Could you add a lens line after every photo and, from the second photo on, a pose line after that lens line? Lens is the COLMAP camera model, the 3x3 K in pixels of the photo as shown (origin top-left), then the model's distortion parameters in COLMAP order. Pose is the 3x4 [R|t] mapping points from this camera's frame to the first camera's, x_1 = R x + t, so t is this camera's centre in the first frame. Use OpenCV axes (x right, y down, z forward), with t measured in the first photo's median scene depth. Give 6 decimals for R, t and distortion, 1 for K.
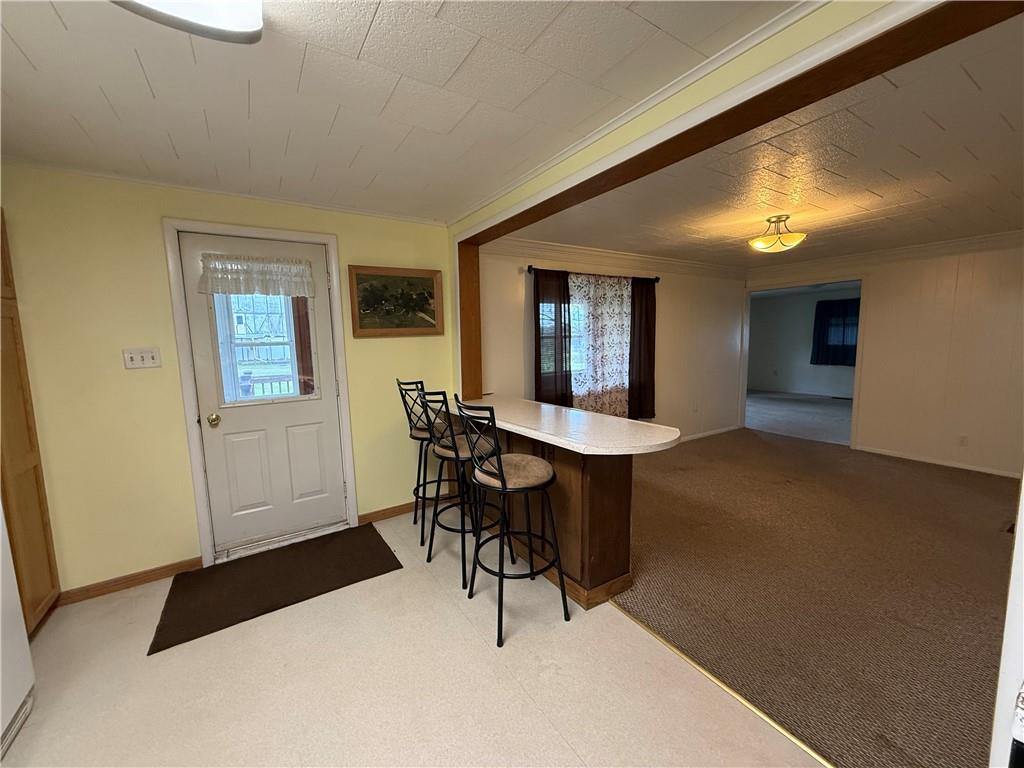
lens RADIAL K [[409.6, 0, 512.9], [0, 409.6, 385.4], [0, 0, 1]] dist [0.000271, 0.000576]
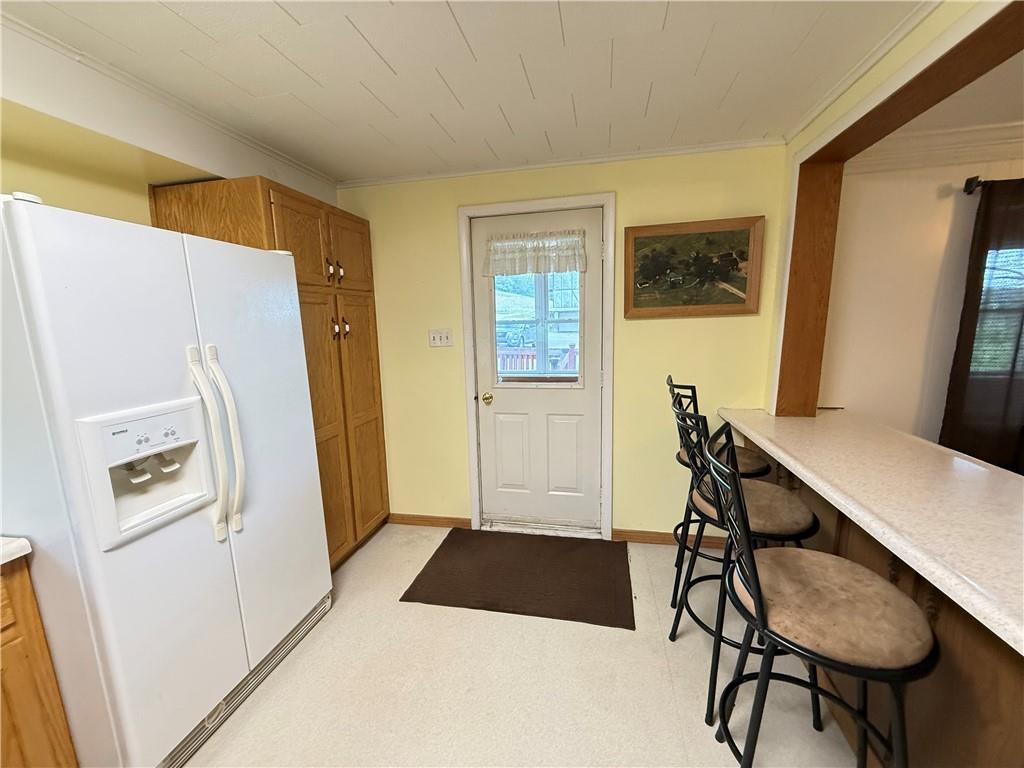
lens RADIAL K [[409.6, 0, 507.5], [0, 409.6, 384.9], [0, 0, 1]] dist [0.000271, 0.000576]
pose [[0.698577, 0.121636, -0.705120, 0.036833], [-0.073566, 0.992432, 0.098315, -0.049551], [0.711743, -0.016808, 0.702239, 0.262830]]
